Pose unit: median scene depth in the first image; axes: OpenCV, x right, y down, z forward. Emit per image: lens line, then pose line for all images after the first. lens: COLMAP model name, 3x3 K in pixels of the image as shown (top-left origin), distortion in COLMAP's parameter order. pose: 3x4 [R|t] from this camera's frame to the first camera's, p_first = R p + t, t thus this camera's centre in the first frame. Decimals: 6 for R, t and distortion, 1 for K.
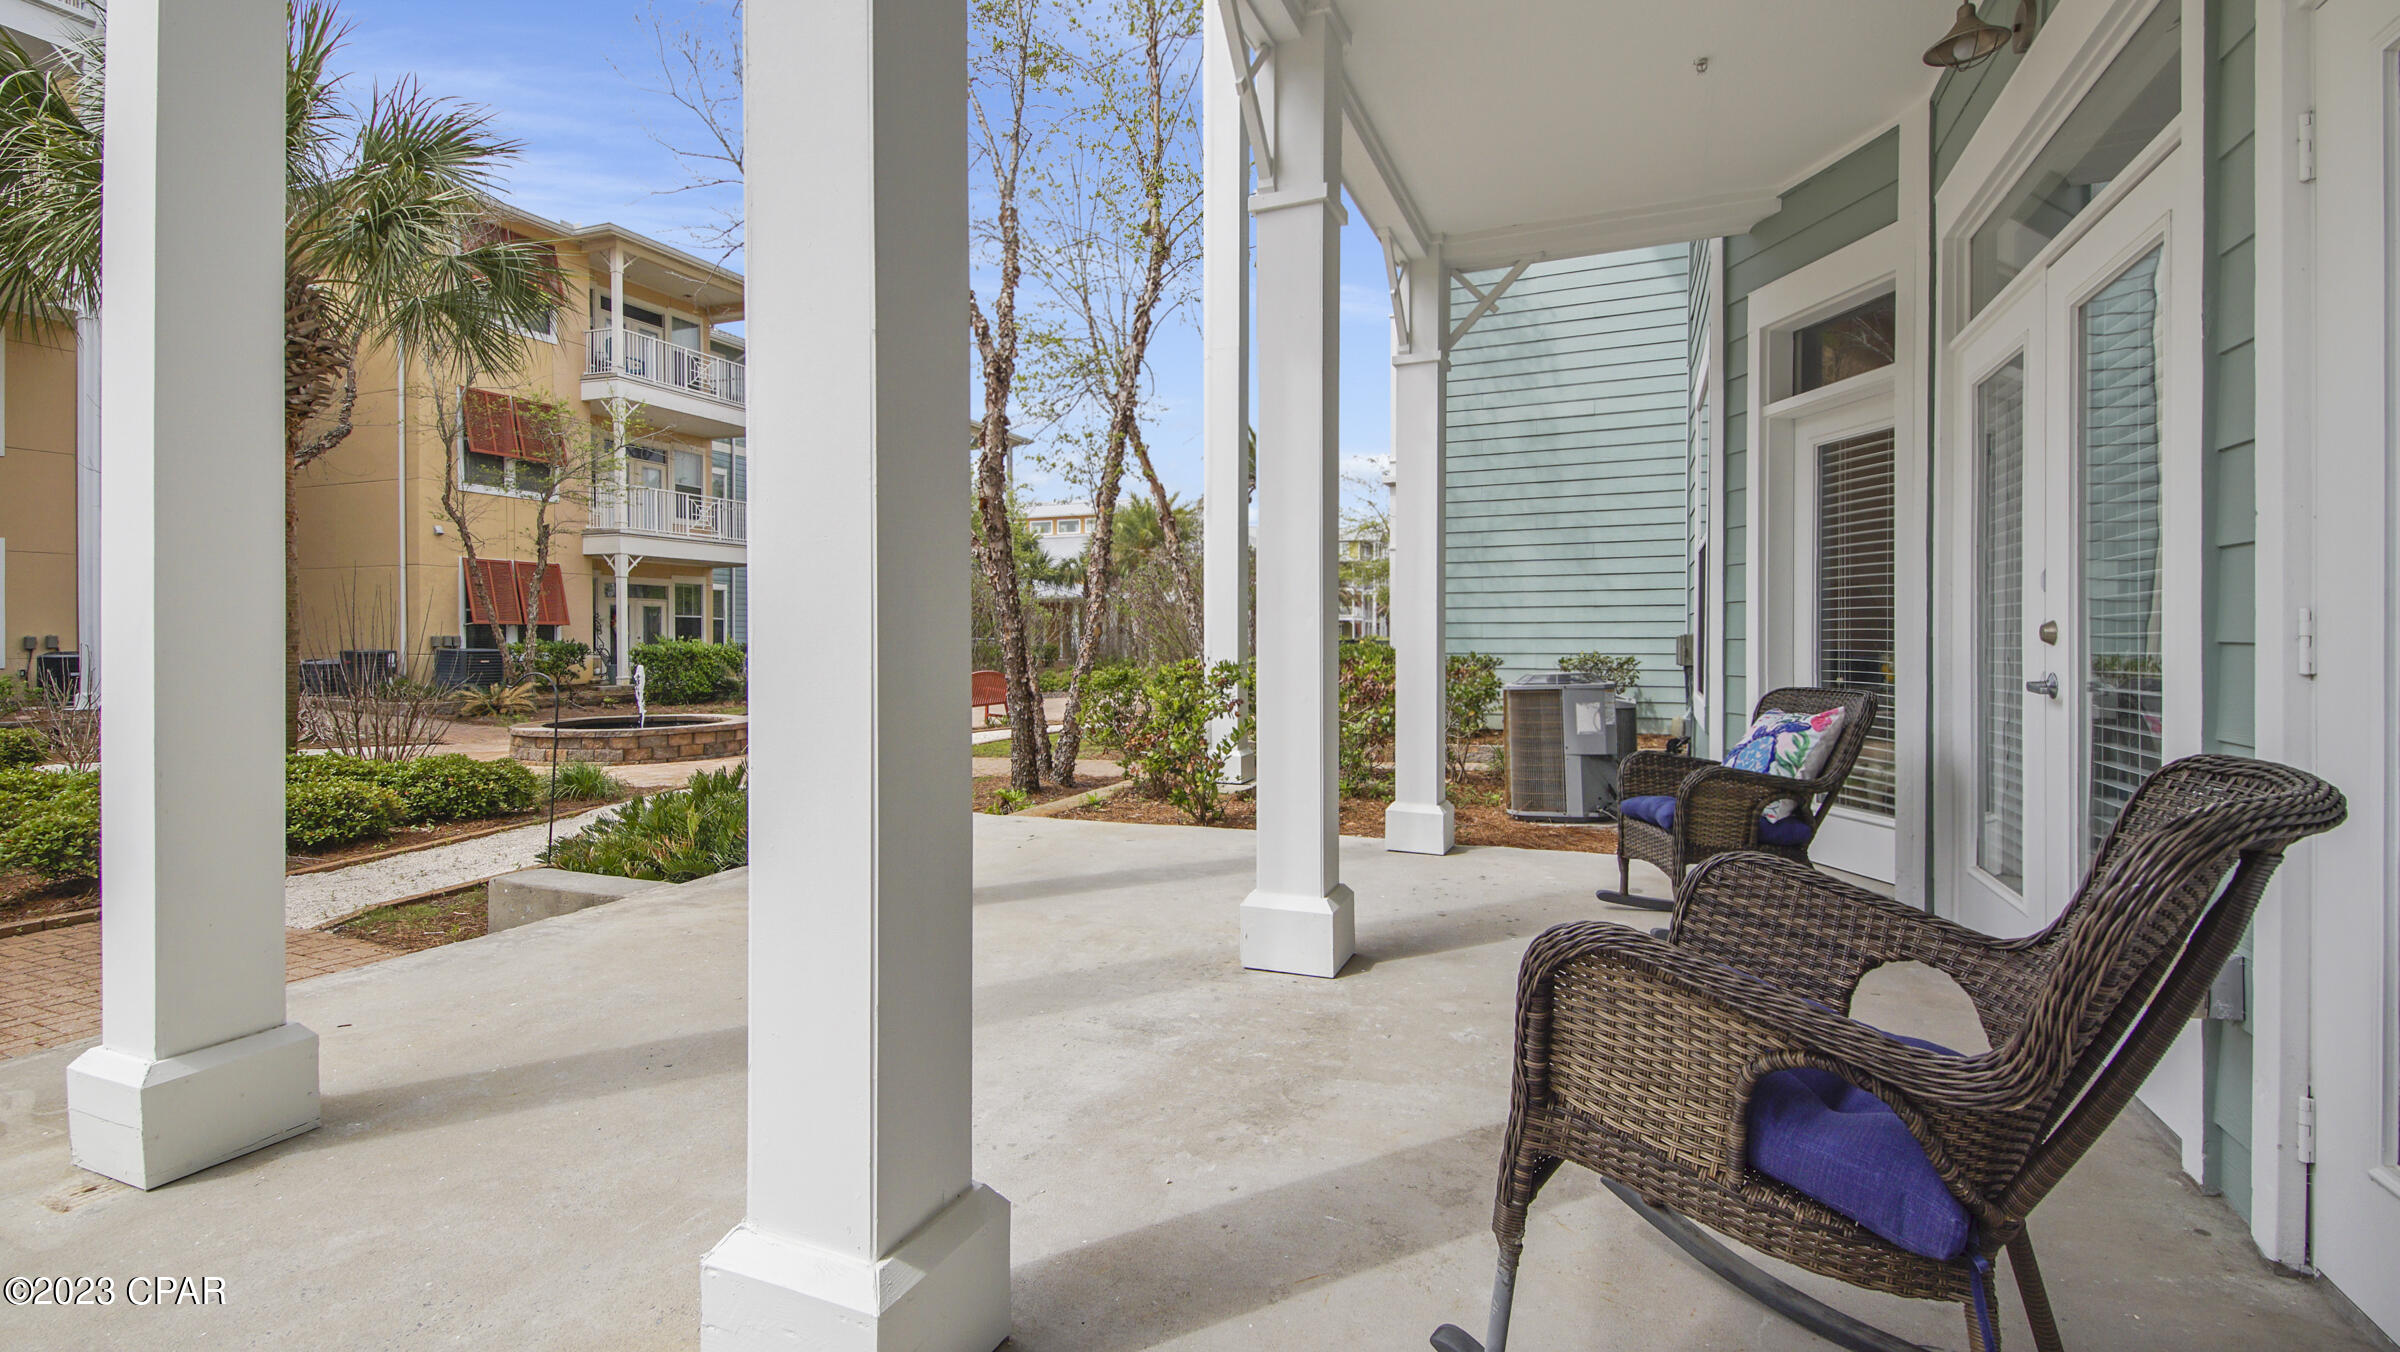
lens RADIAL K [[1051.7, 0, 1200.0], [0, 1051.7, 658.5], [0, 0, 1]] dist [0.000821, 0.000038]
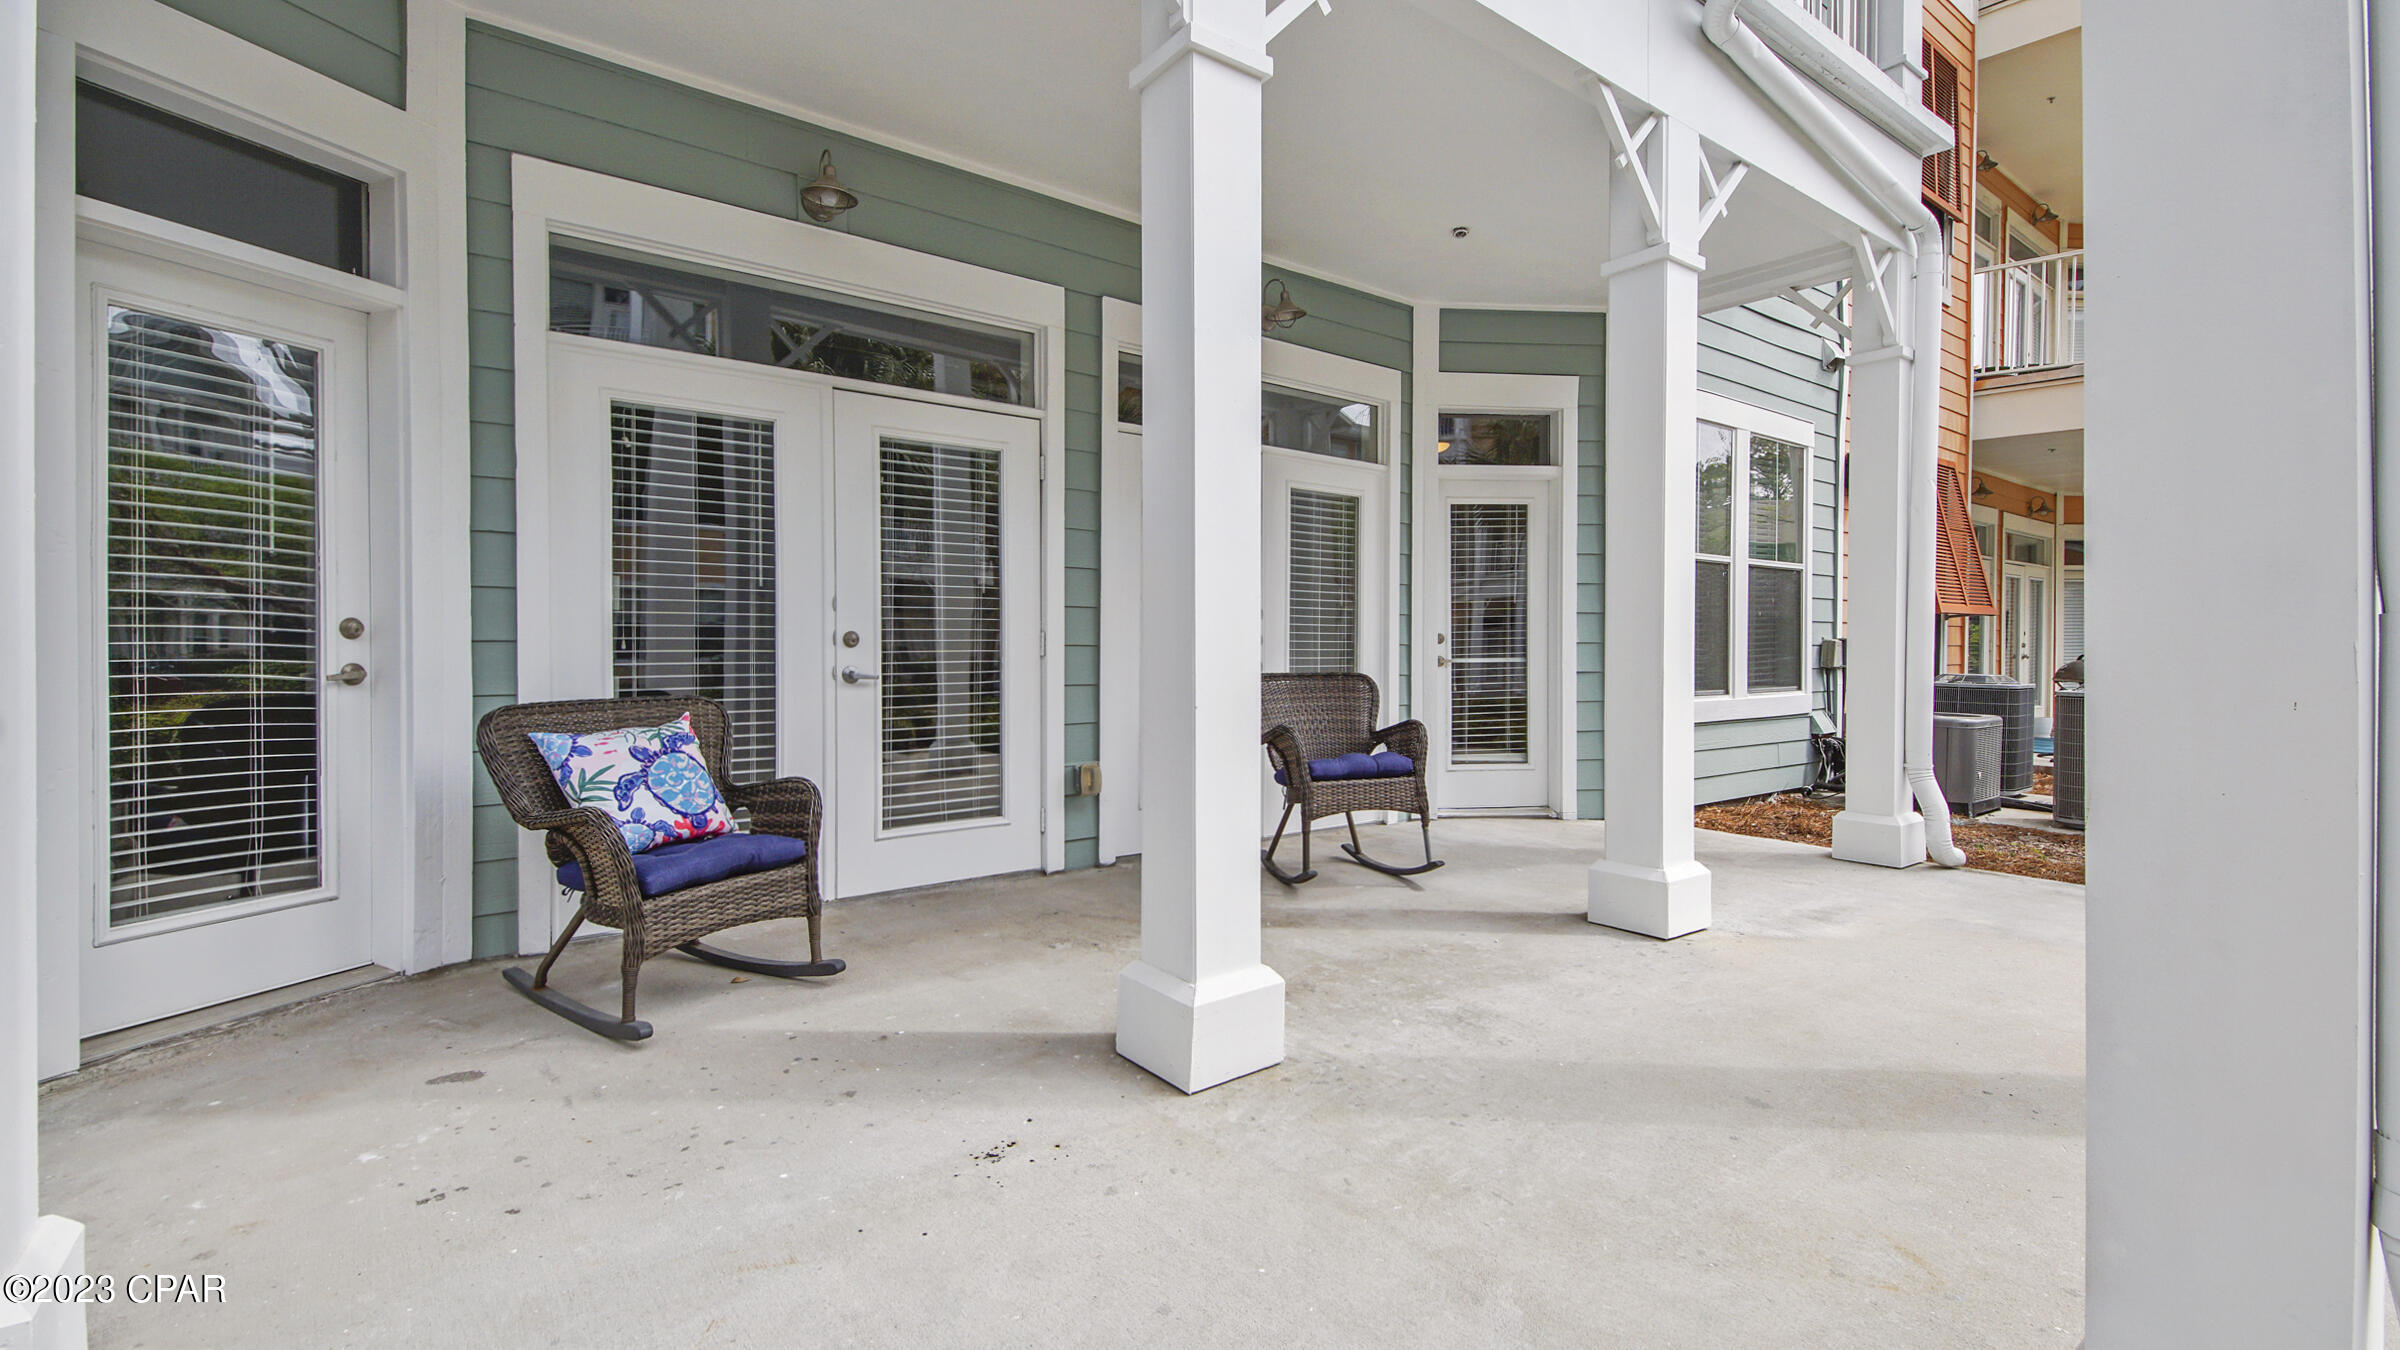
lens RADIAL K [[1051.7, 0, 1200.0], [0, 1051.7, 657.5], [0, 0, 1]] dist [0.000821, 0.000038]
pose [[-0.870199, -0.000904, 0.492700, -0.259990], [0.014082, 0.999544, 0.026704, -0.019876], [-0.492500, 0.030176, -0.869789, 1.542108]]
